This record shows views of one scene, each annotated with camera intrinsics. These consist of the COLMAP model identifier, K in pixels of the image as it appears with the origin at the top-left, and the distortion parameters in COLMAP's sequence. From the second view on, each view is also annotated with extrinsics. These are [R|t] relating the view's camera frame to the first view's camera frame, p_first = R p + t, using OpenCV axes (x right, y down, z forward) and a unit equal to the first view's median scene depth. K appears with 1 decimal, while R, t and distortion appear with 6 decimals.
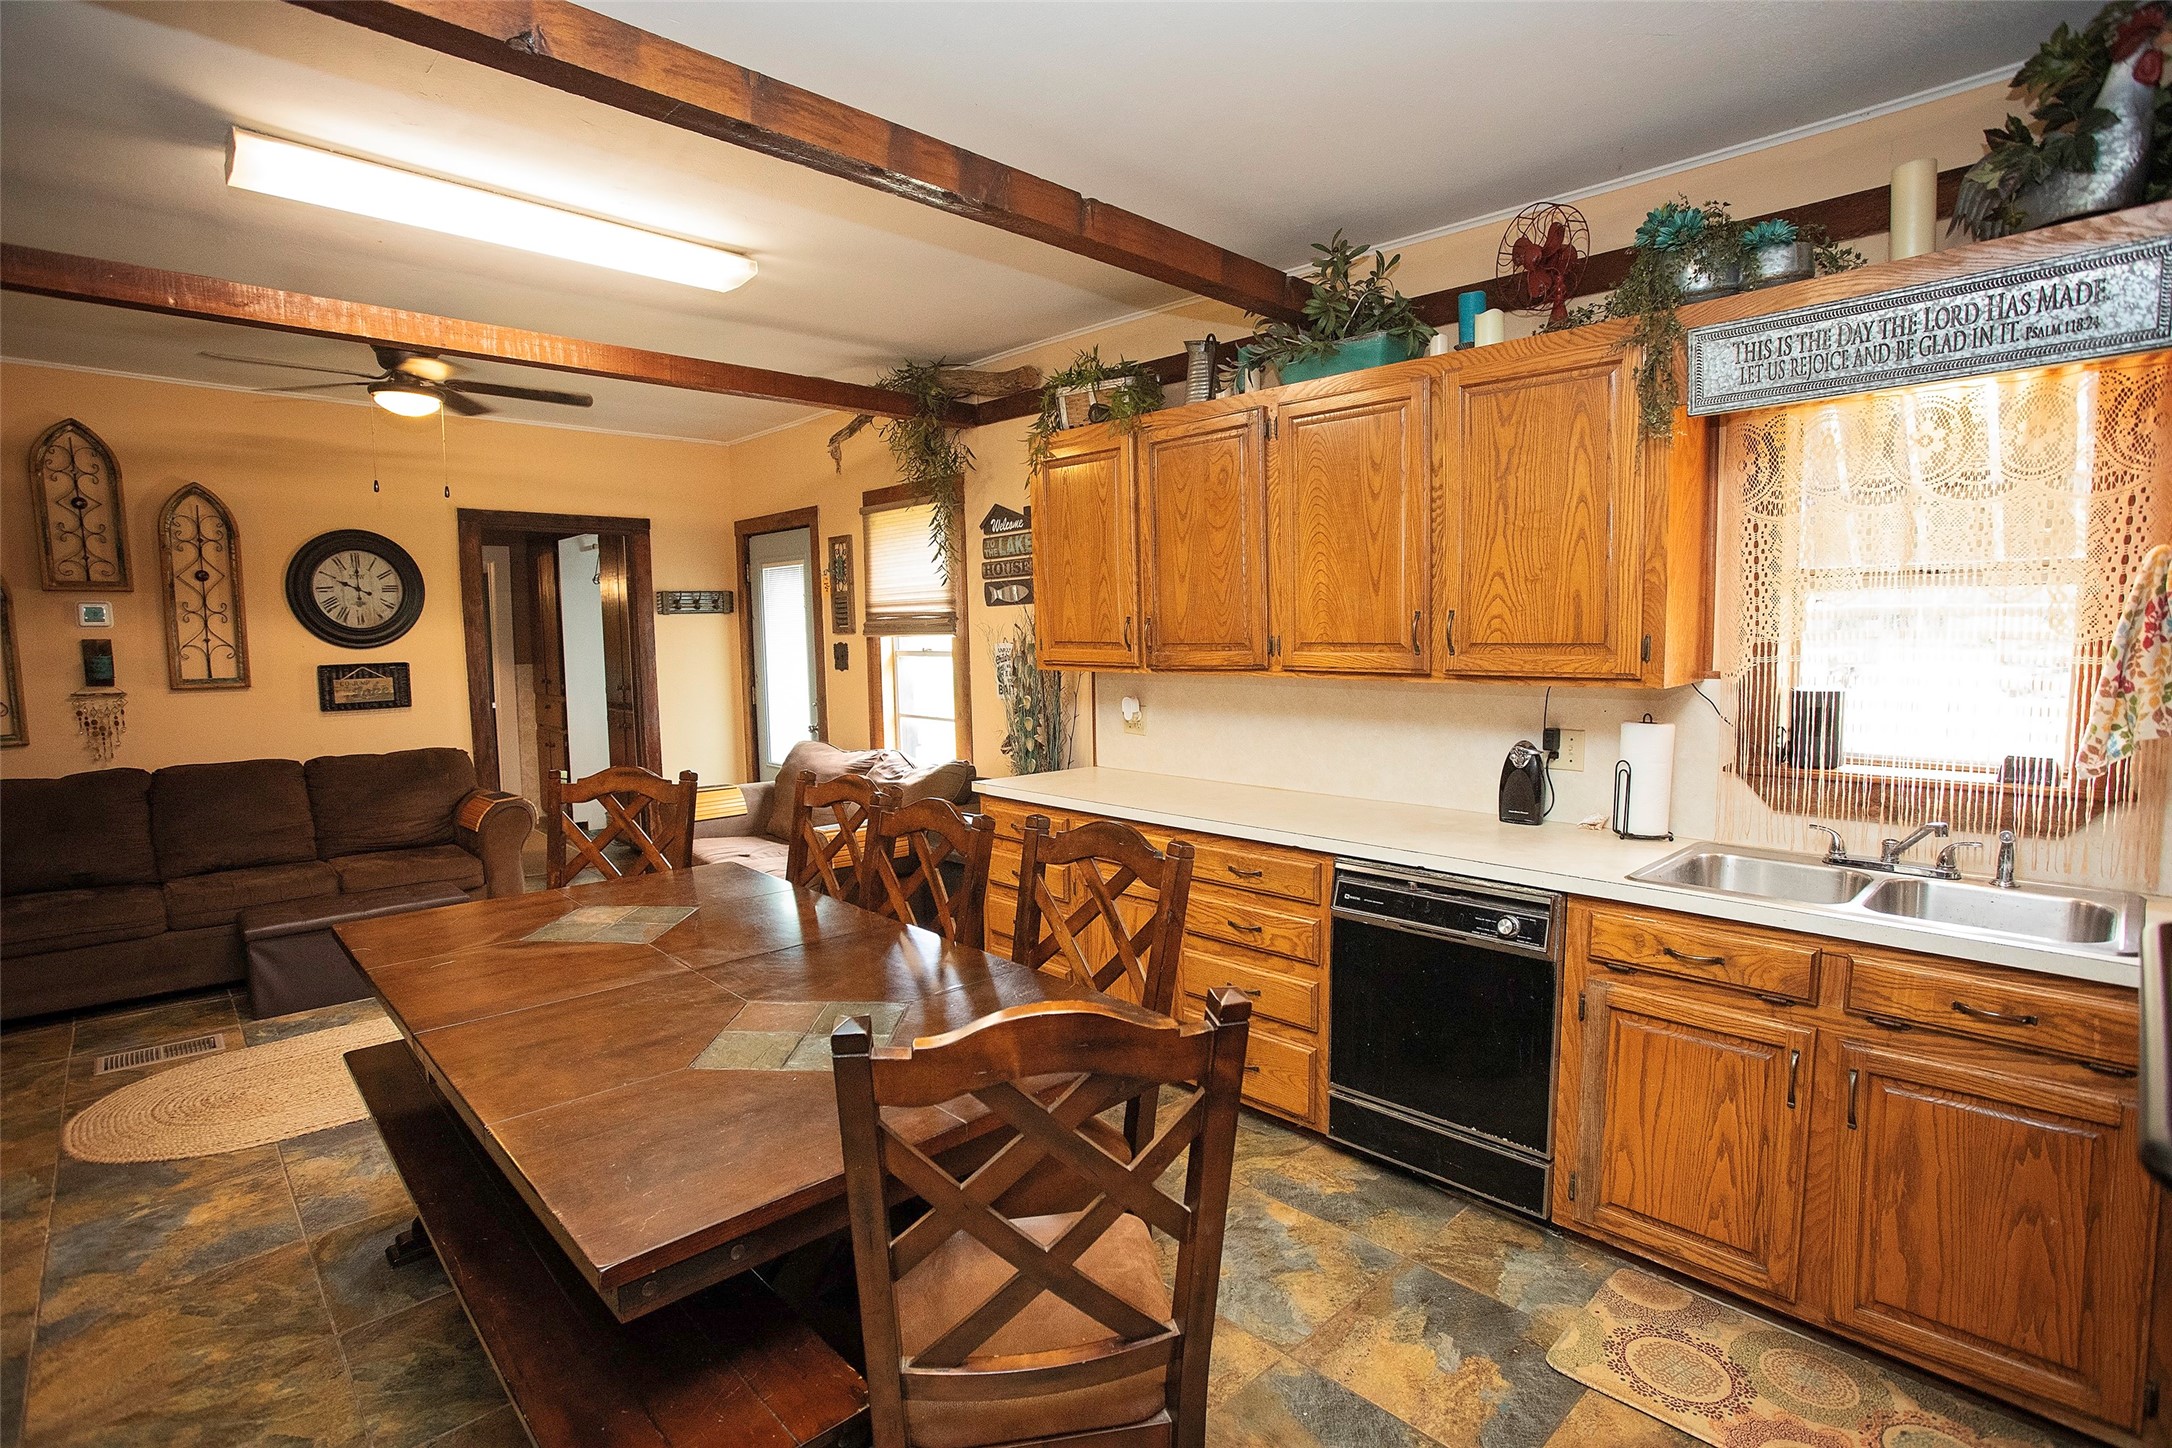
lens RADIAL K [[1087.1, 0, 1086.0], [0, 1087.1, 724.0], [0, 0, 1]] dist [-0.063523, 0.028942]
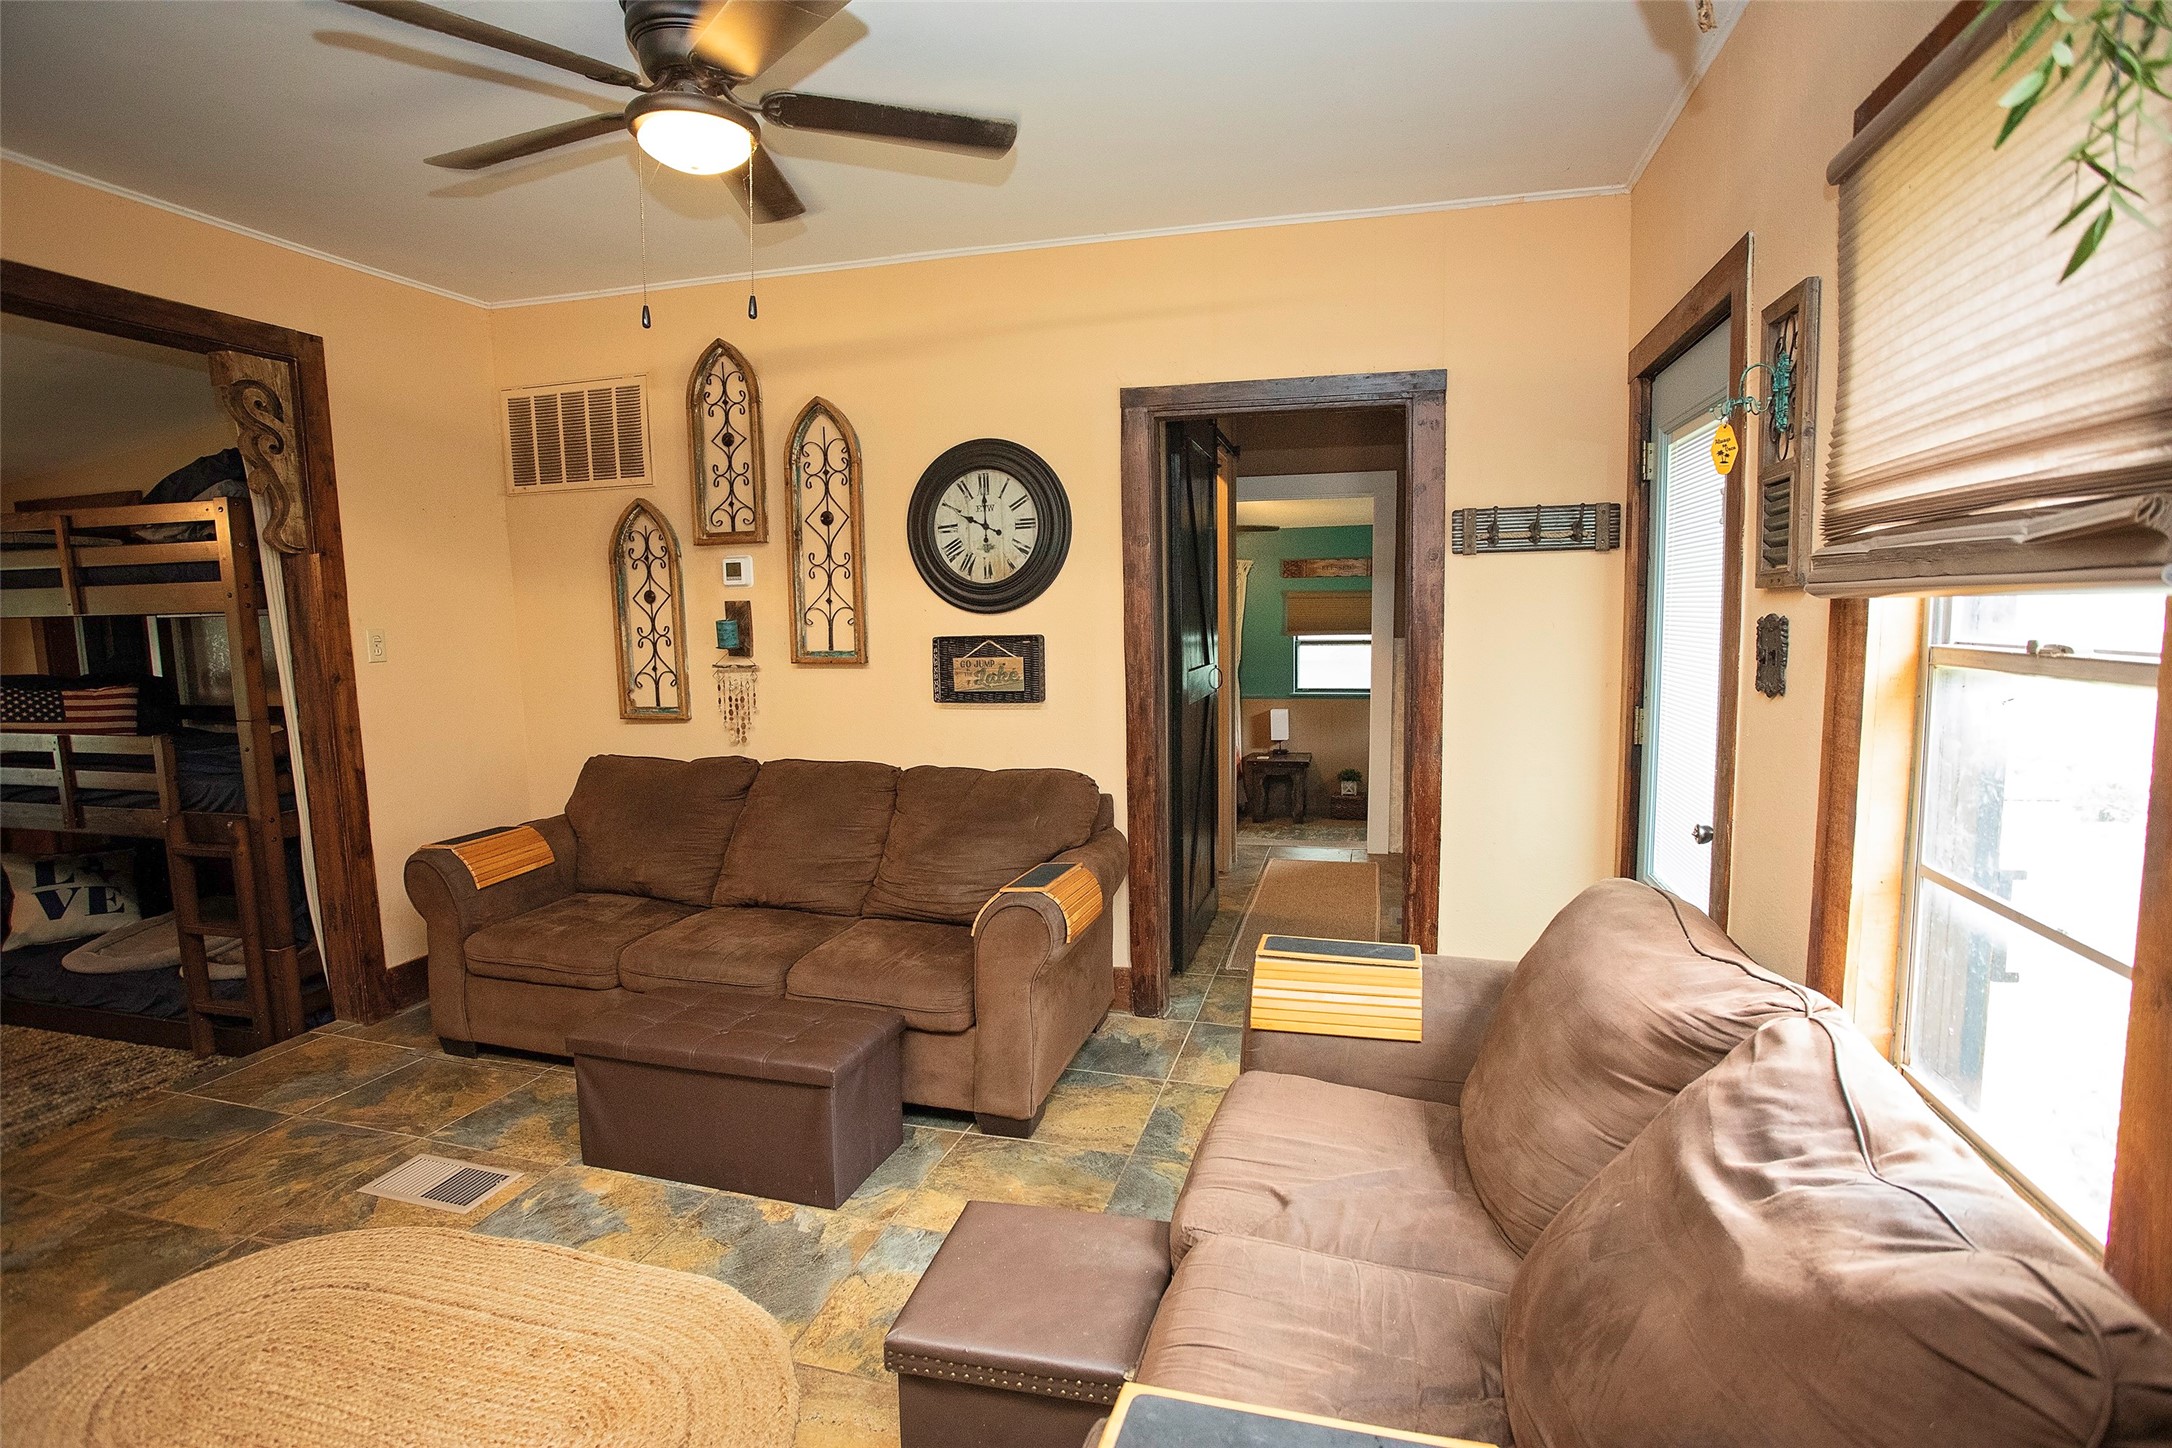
lens RADIAL K [[1035.0, 0, 1110.2], [0, 1035.0, 730.7], [0, 0, 1]] dist [-0.083768, 0.041992]
pose [[0.519905, 0.103758, -0.847899, -0.073738], [-0.066780, 0.994495, 0.080749, -0.059704], [0.851610, 0.014640, 0.523972, 0.781161]]
